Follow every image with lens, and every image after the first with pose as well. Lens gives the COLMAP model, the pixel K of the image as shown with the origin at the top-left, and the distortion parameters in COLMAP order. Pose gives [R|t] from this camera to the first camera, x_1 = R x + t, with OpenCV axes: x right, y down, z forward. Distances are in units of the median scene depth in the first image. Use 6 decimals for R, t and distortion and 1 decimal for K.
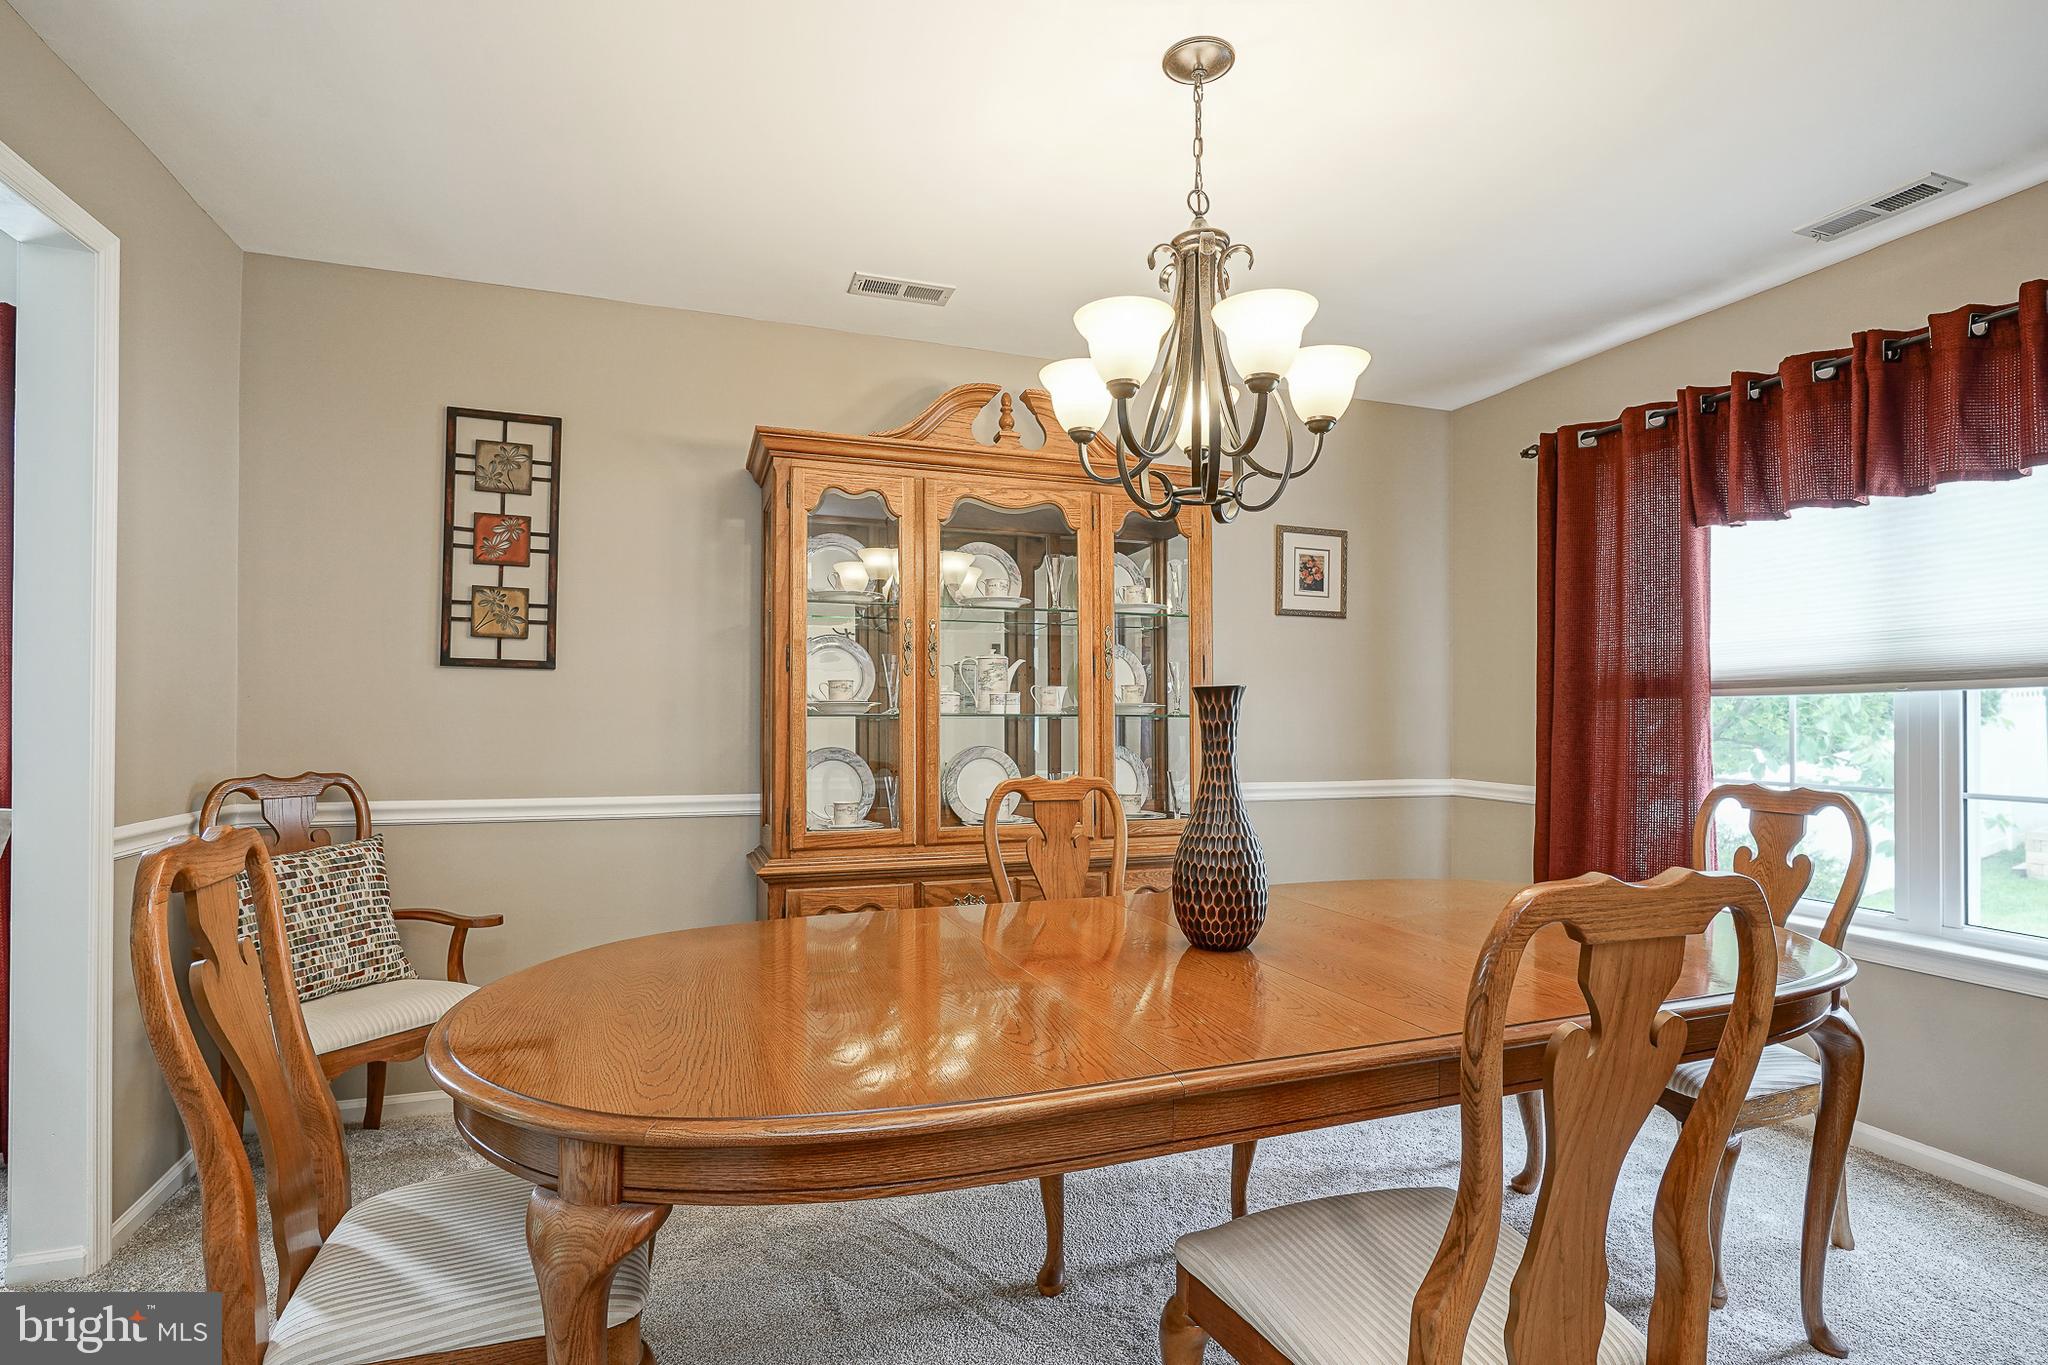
lens RADIAL K [[995.1, 0, 1029.2], [0, 995.1, 714.0], [0, 0, 1]] dist [-0.007938, 0.003676]
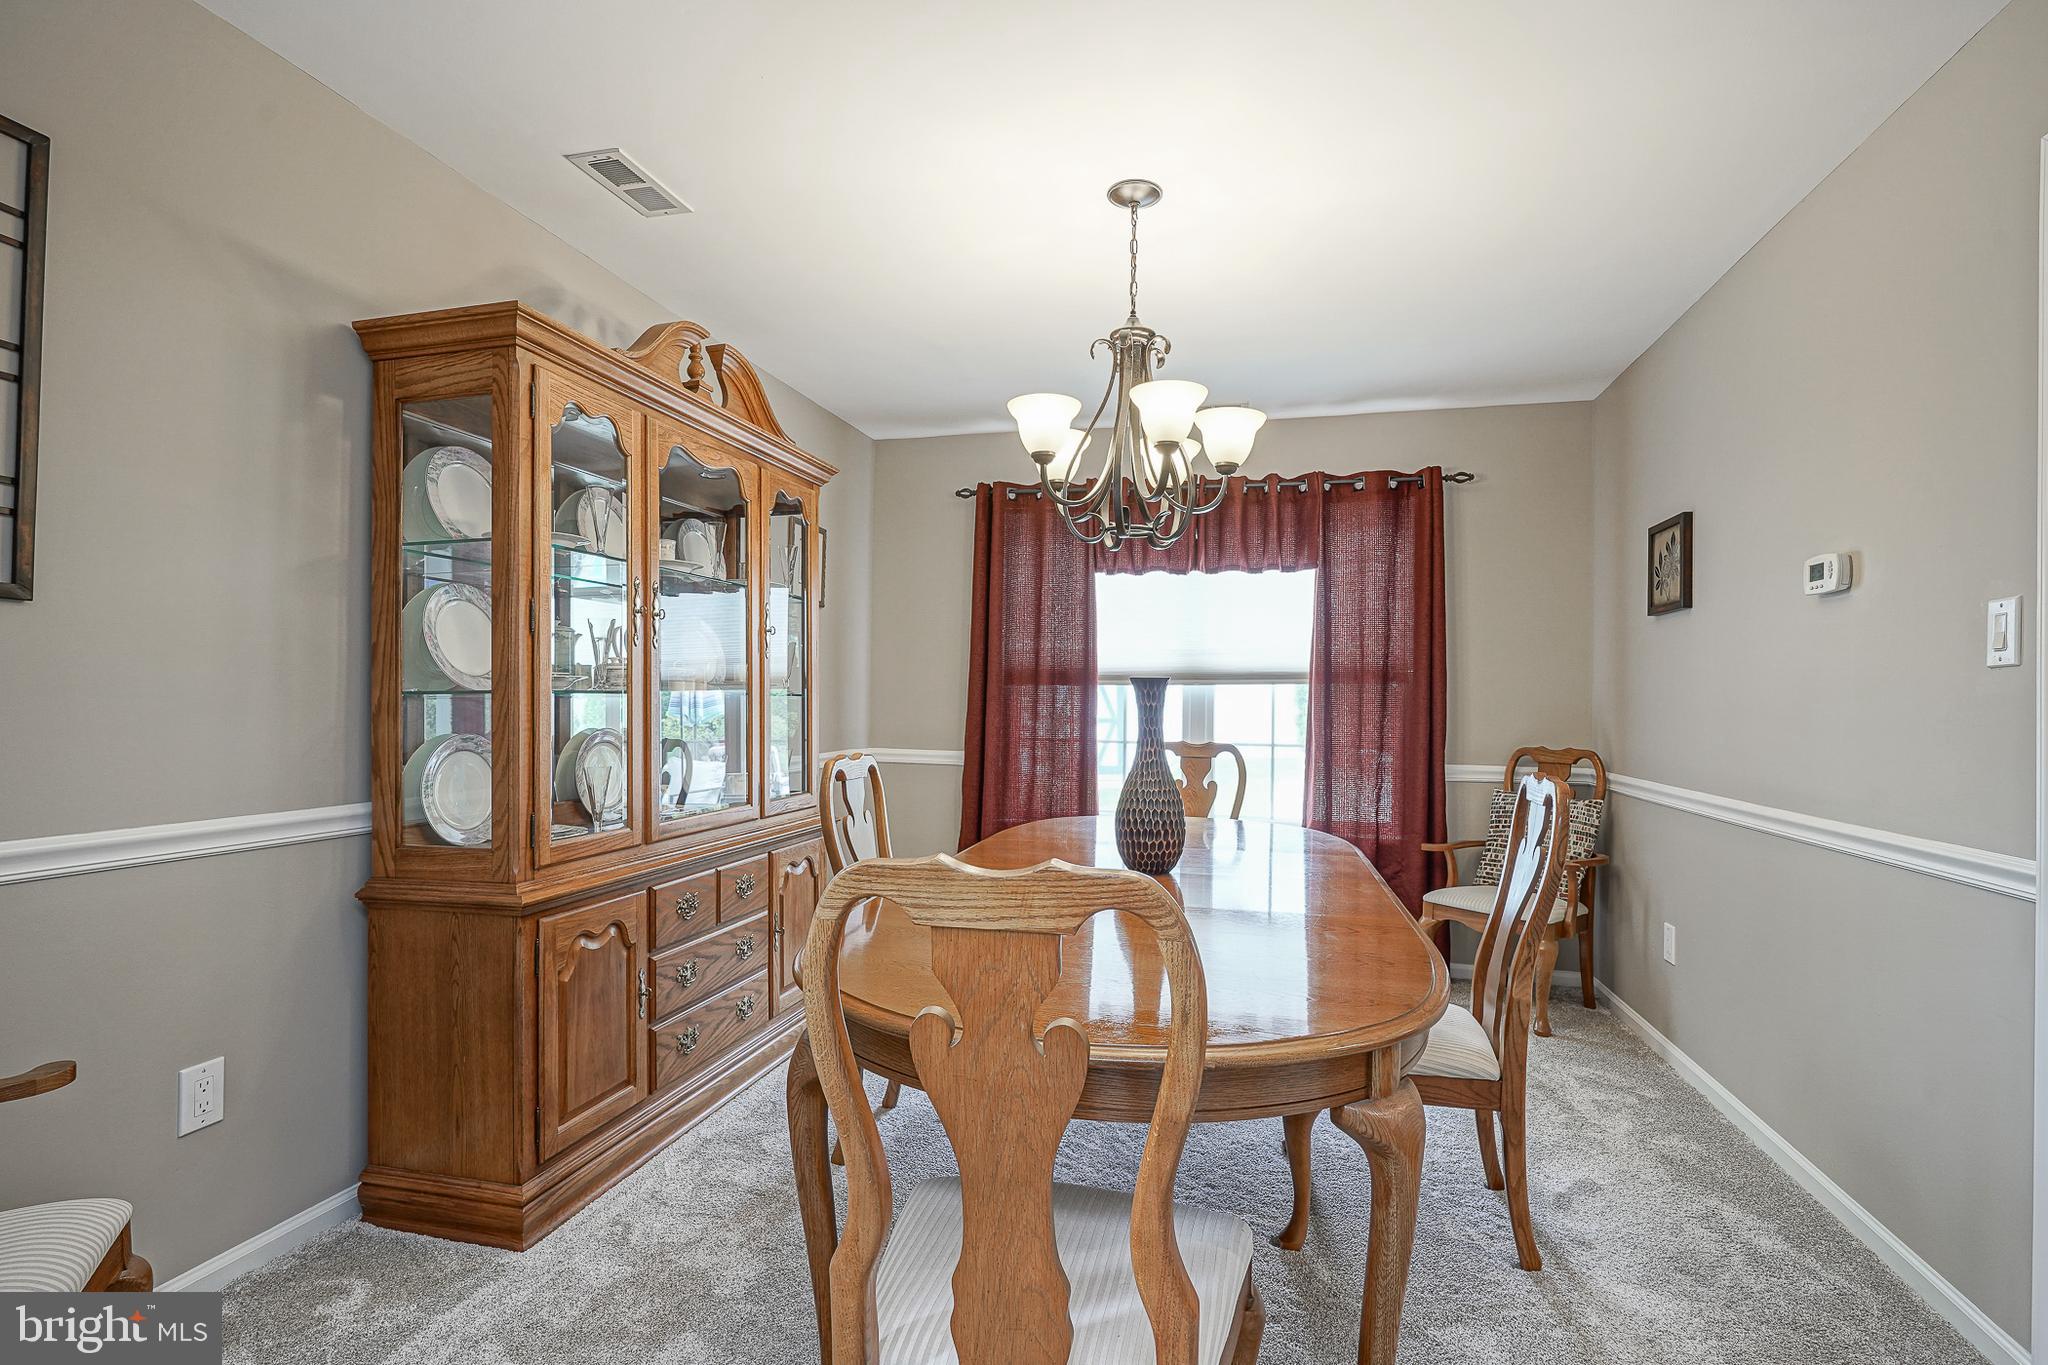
lens RADIAL K [[995.1, 0, 1037.8], [0, 995.1, 696.6], [0, 0, 1]] dist [-0.007938, 0.003676]
pose [[0.543685, 0.006209, 0.839267, -0.631472], [-0.012290, 0.999924, 0.000565, -0.000081], [-0.839200, -0.010622, 0.543720, 0.248549]]
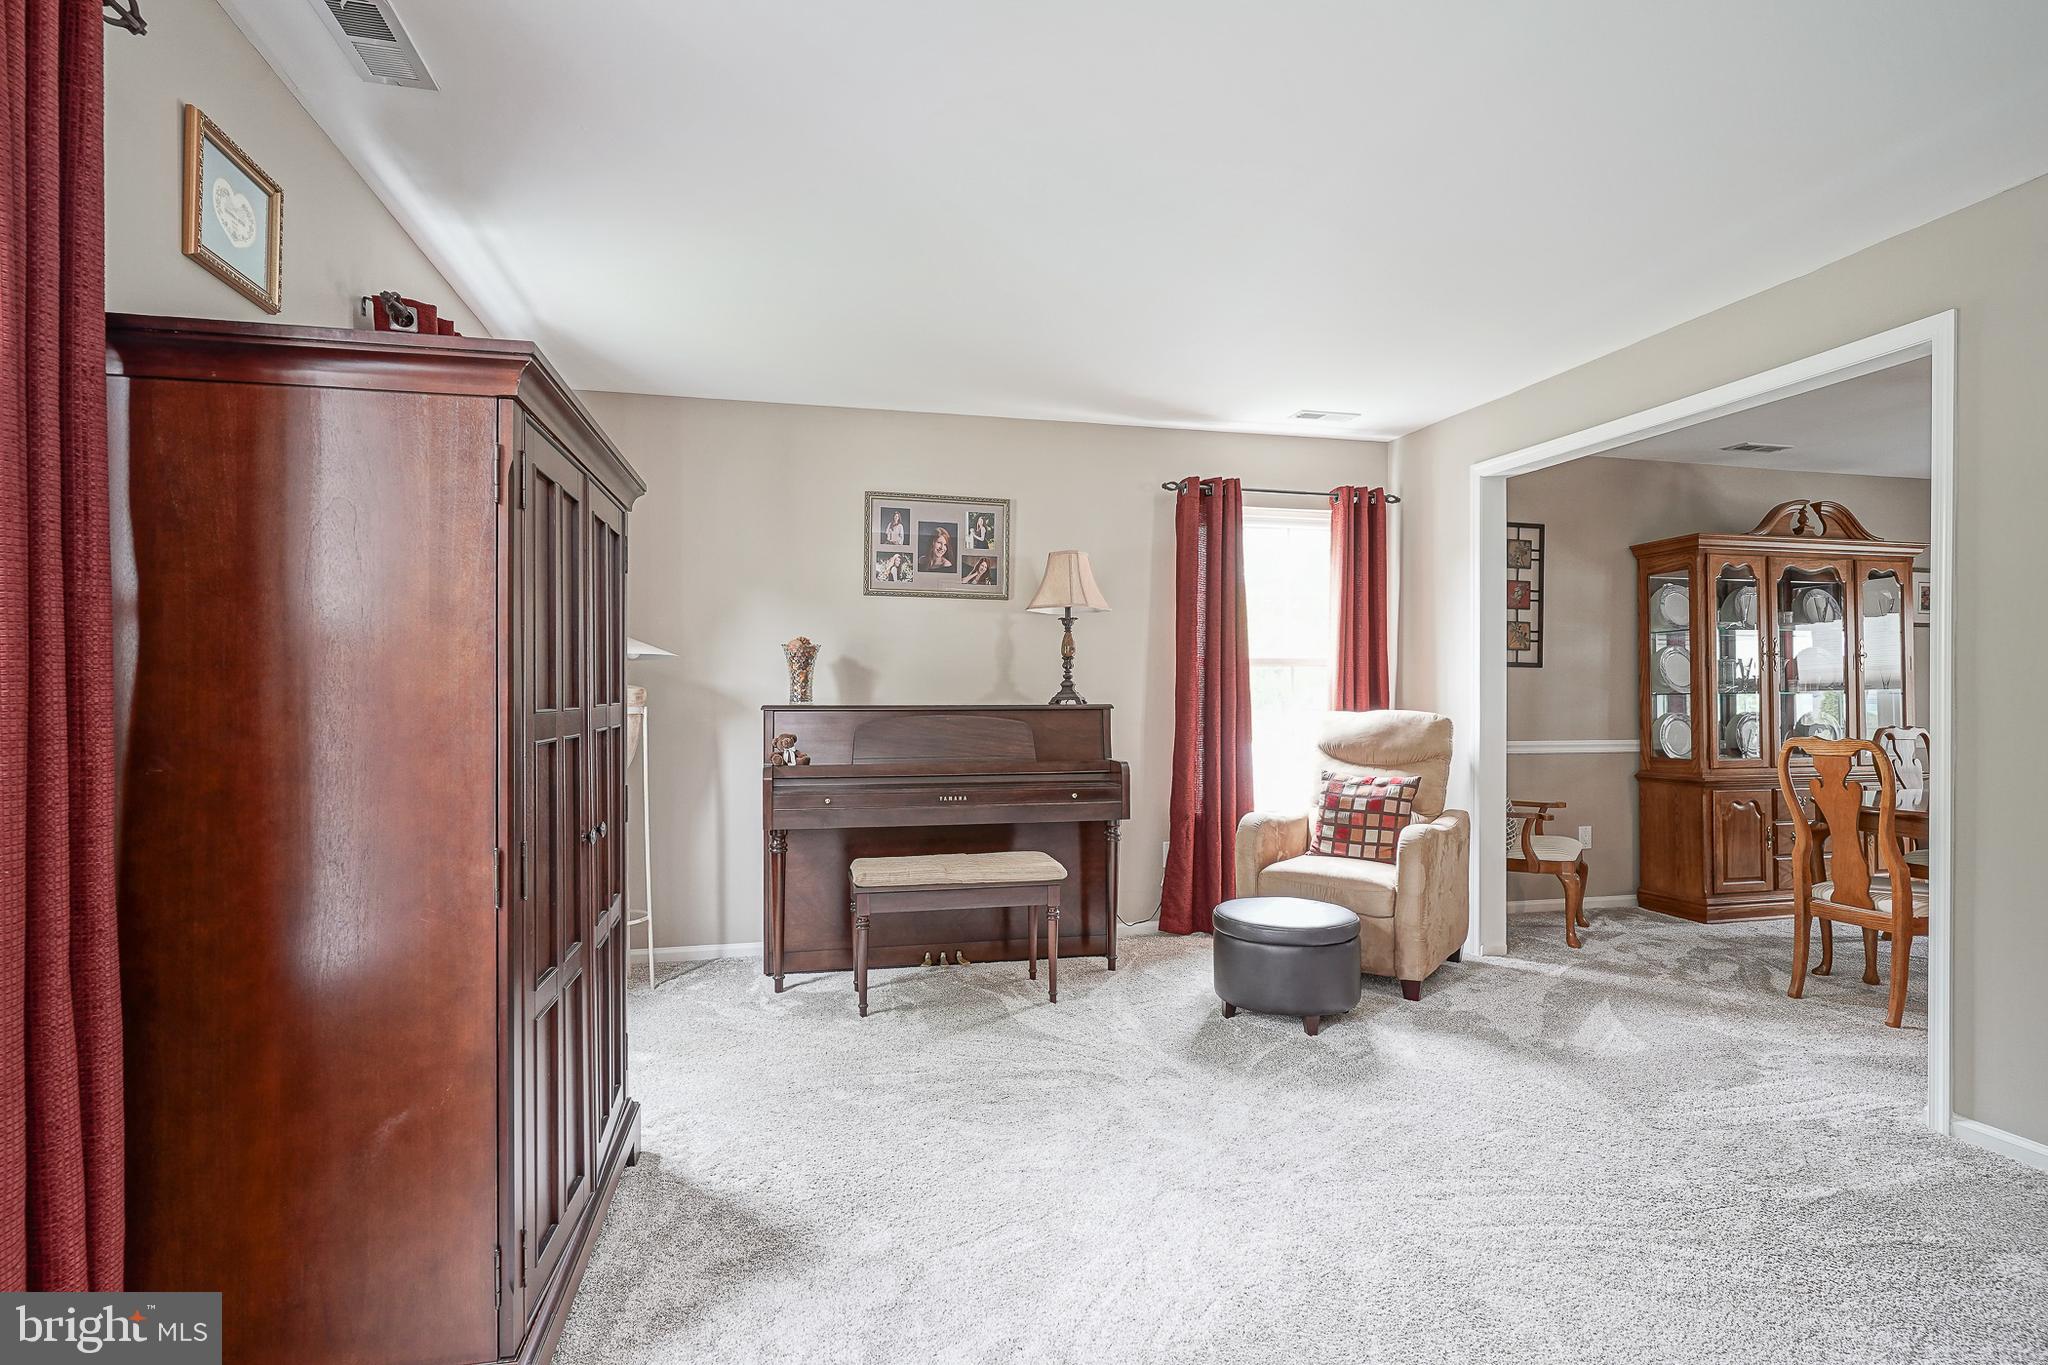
lens RADIAL K [[995.1, 0, 1034.9], [0, 995.1, 693.3], [0, 0, 1]] dist [-0.007938, 0.003676]
pose [[0.996120, -0.003274, -0.087949, -1.218094], [0.003500, 0.999991, 0.002407, -0.007007], [0.087940, -0.002706, 0.996122, -0.830675]]
